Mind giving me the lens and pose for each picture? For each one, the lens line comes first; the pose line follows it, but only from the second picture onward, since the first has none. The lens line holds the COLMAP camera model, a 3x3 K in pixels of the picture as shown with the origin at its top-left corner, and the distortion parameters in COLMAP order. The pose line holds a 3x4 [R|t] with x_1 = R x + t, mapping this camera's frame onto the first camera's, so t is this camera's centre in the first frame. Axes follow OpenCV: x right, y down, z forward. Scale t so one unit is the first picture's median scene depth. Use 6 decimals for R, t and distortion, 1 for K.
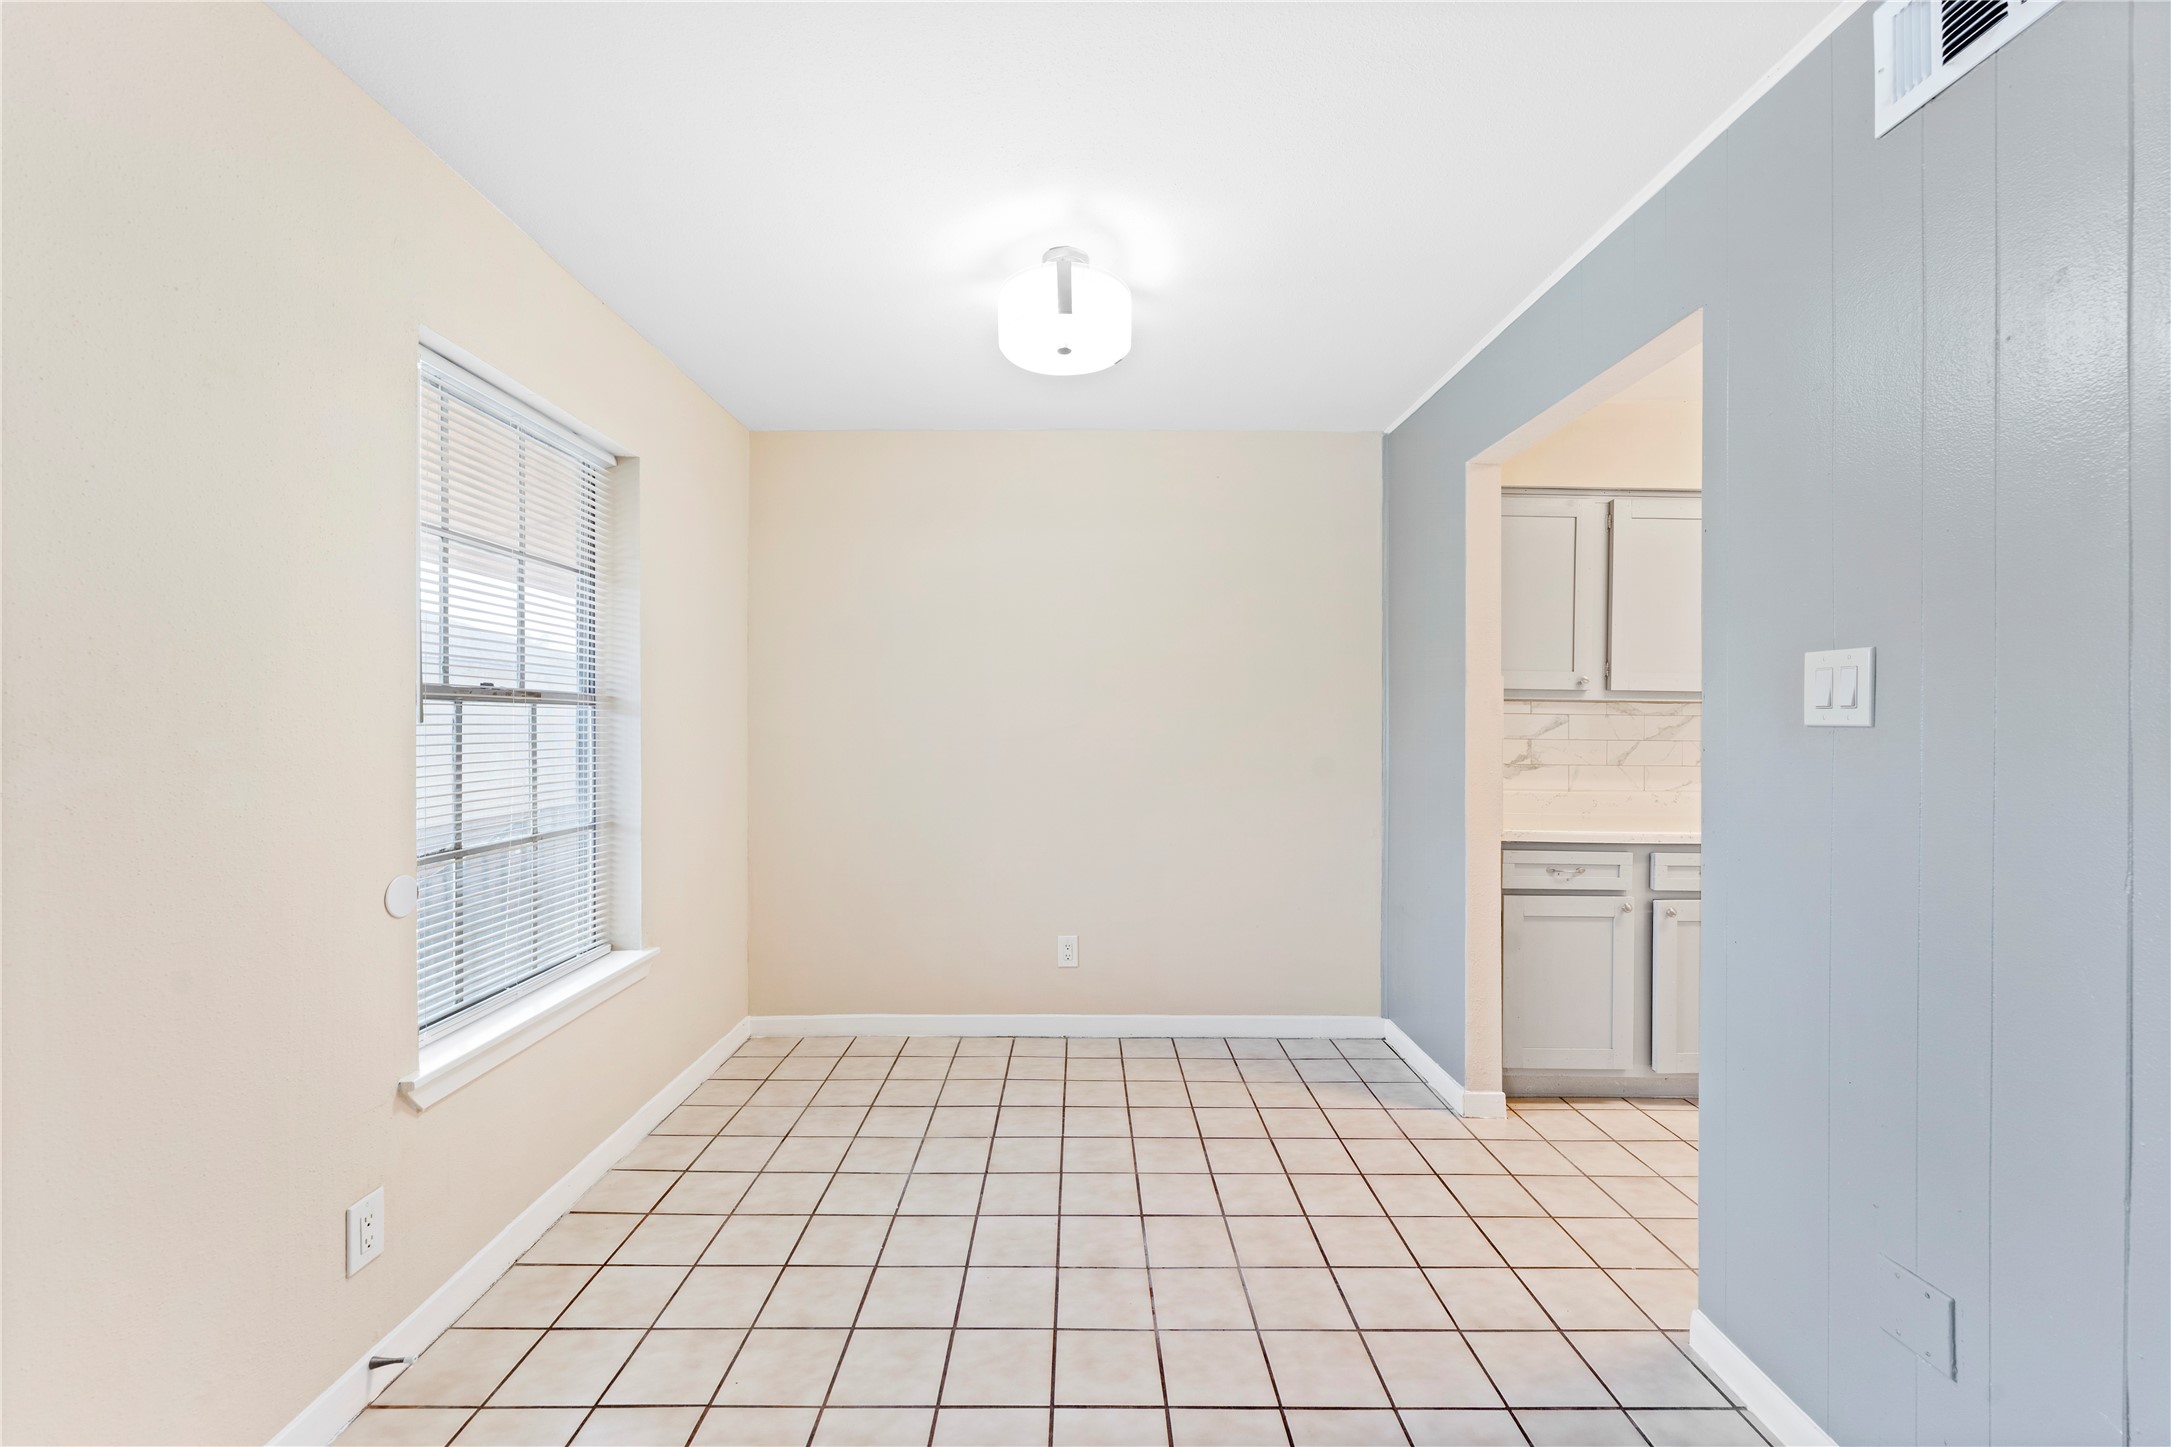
lens RADIAL K [[873.6, 0, 1081.6], [0, 873.6, 723.7], [0, 0, 1]] dist [-0.001875, -0.000713]
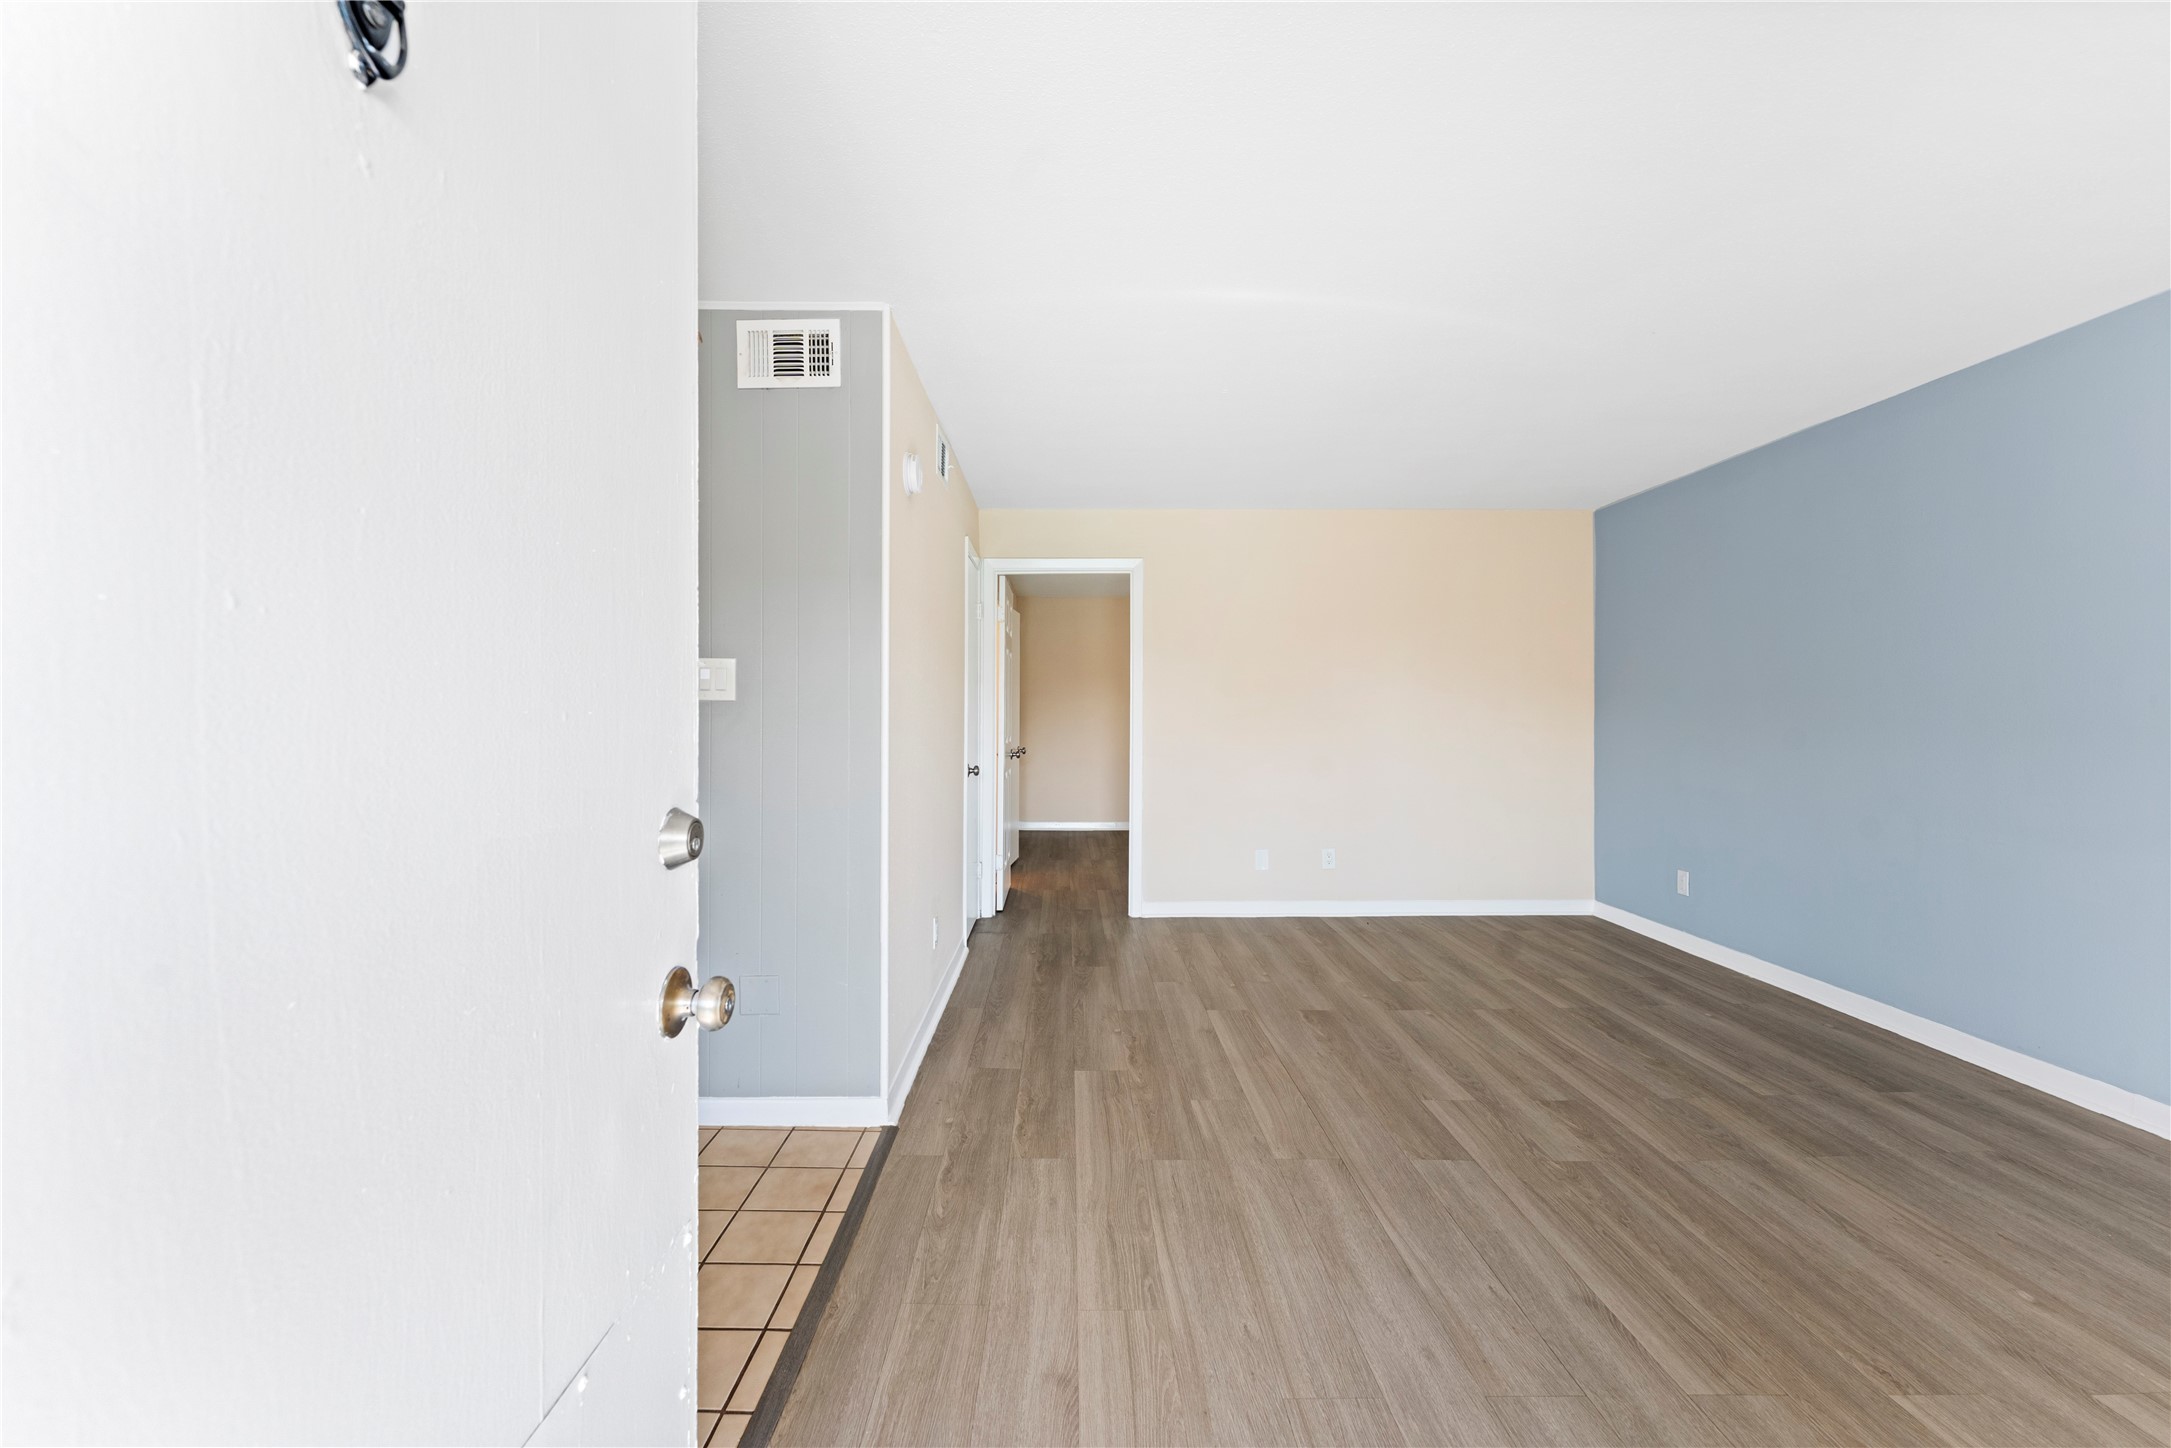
lens RADIAL K [[883.1, 0, 1078.8], [0, 883.1, 710.1], [0, 0, 1]] dist [-0.001655, -0.000119]
pose [[-0.005070, -0.001732, 0.999986, -0.464531], [-0.004466, 0.999989, 0.001709, 0.008999], [-0.999977, -0.004457, -0.005078, 0.122793]]
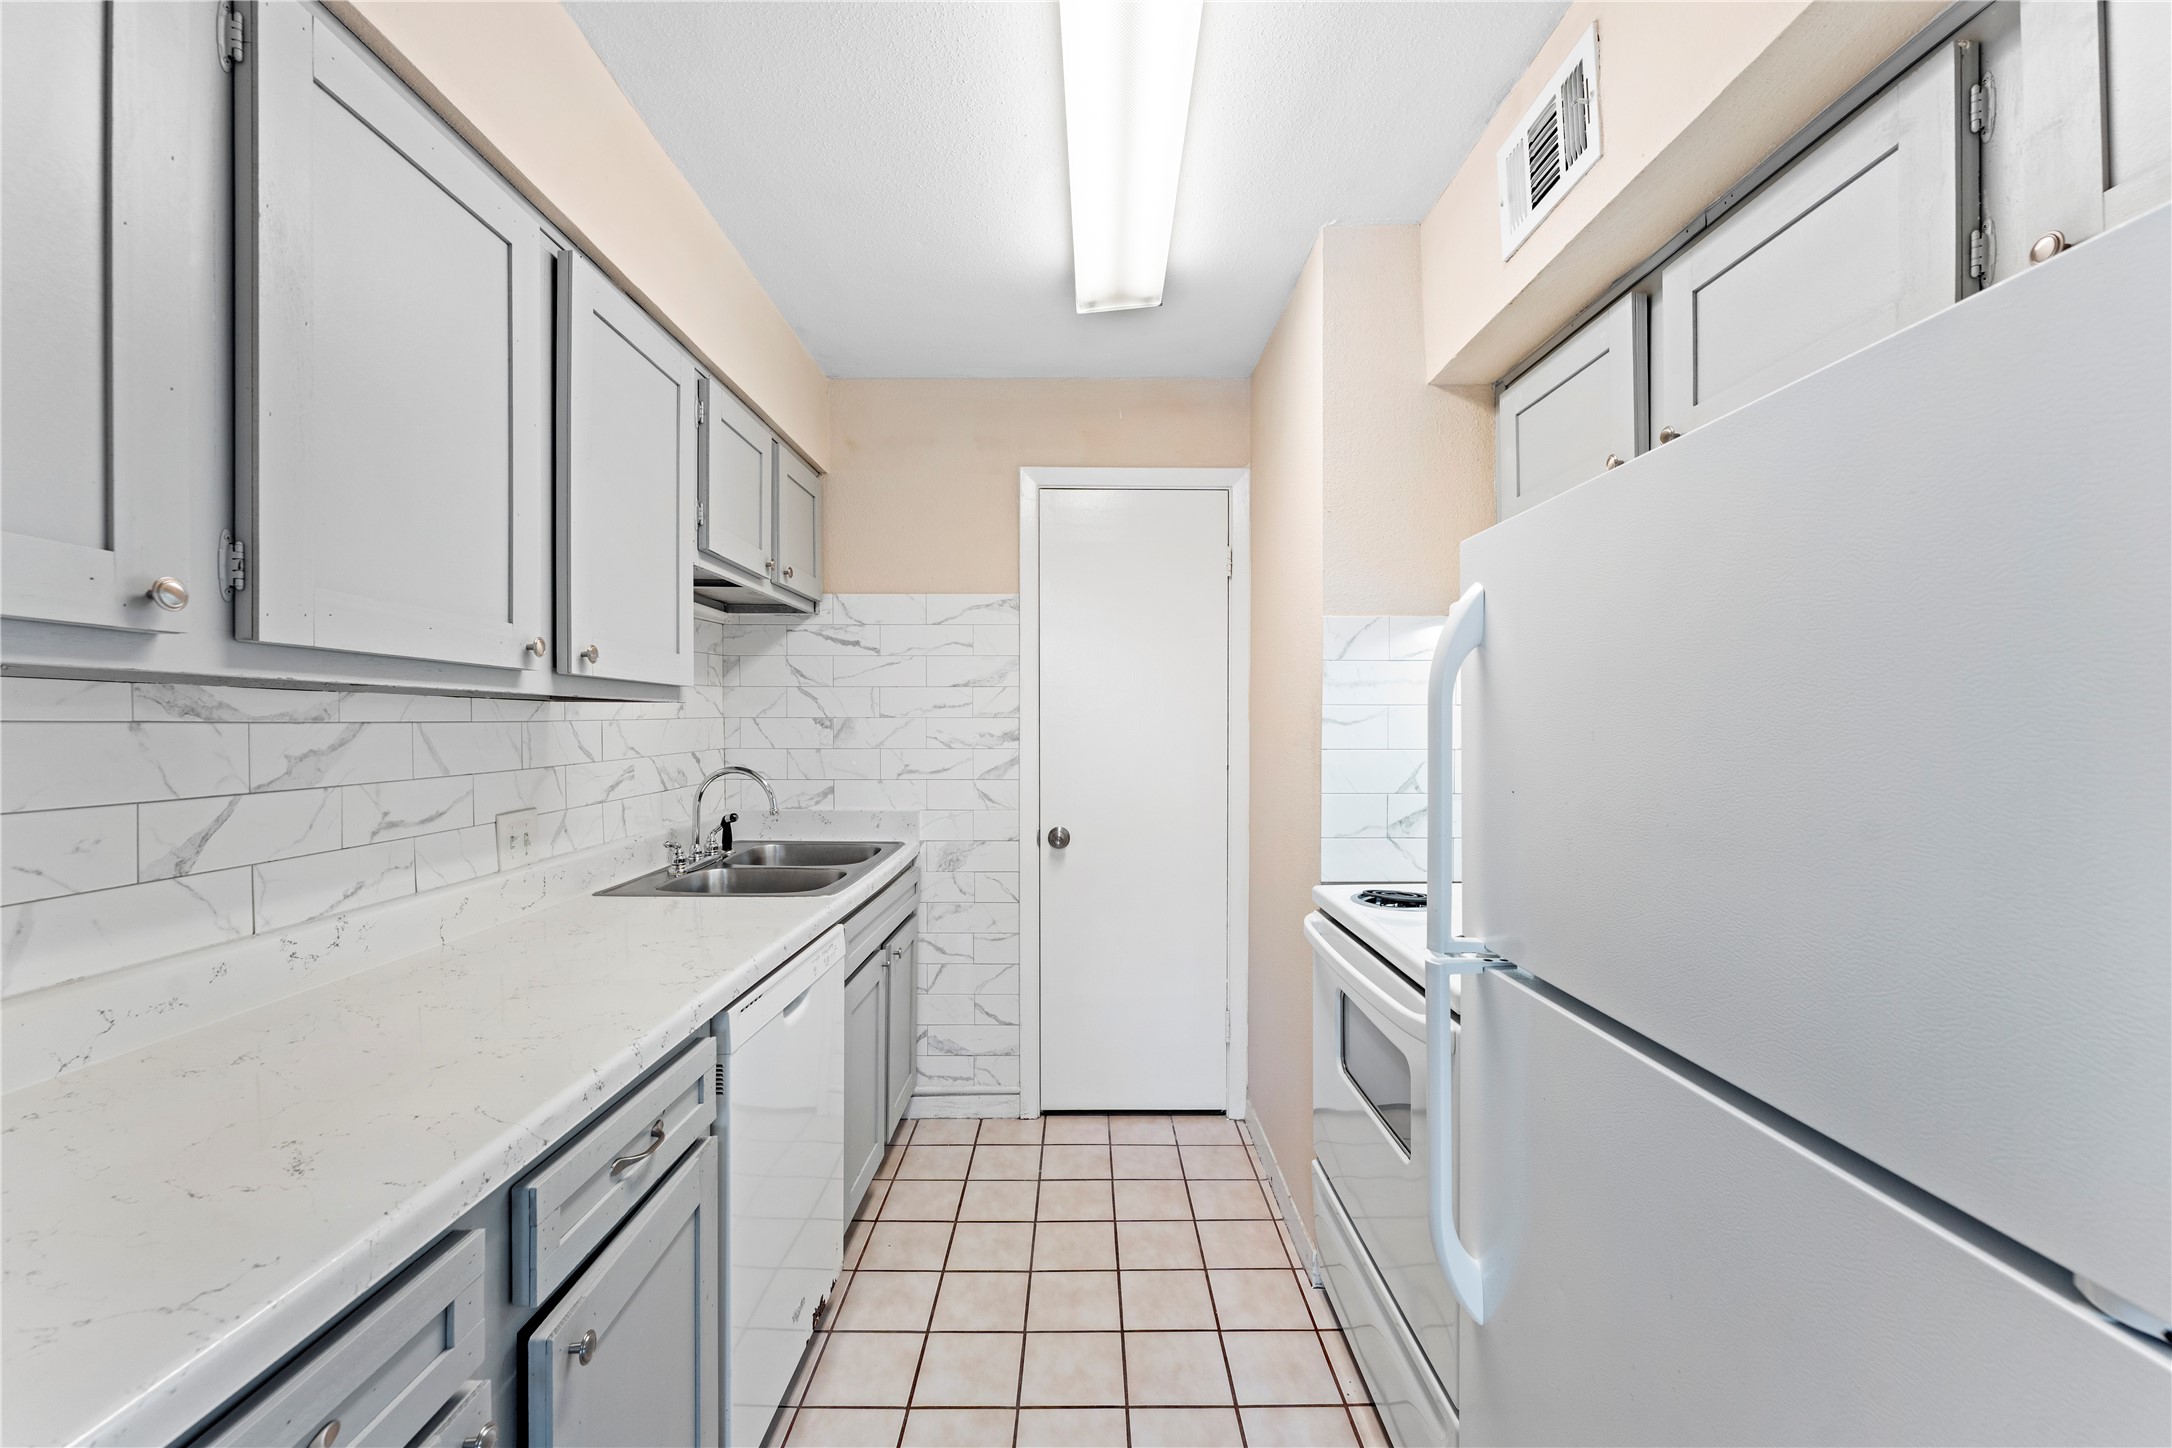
lens RADIAL K [[880.4, 0, 1084.2], [0, 880.4, 737.9], [0, 0, 1]] dist [-0.002655, -0.000253]
pose [[0.003881, -0.024818, 0.999684, 0.343582], [-0.002920, 0.999687, 0.024830, -0.015813], [-0.999988, -0.003015, 0.003808, 0.781466]]
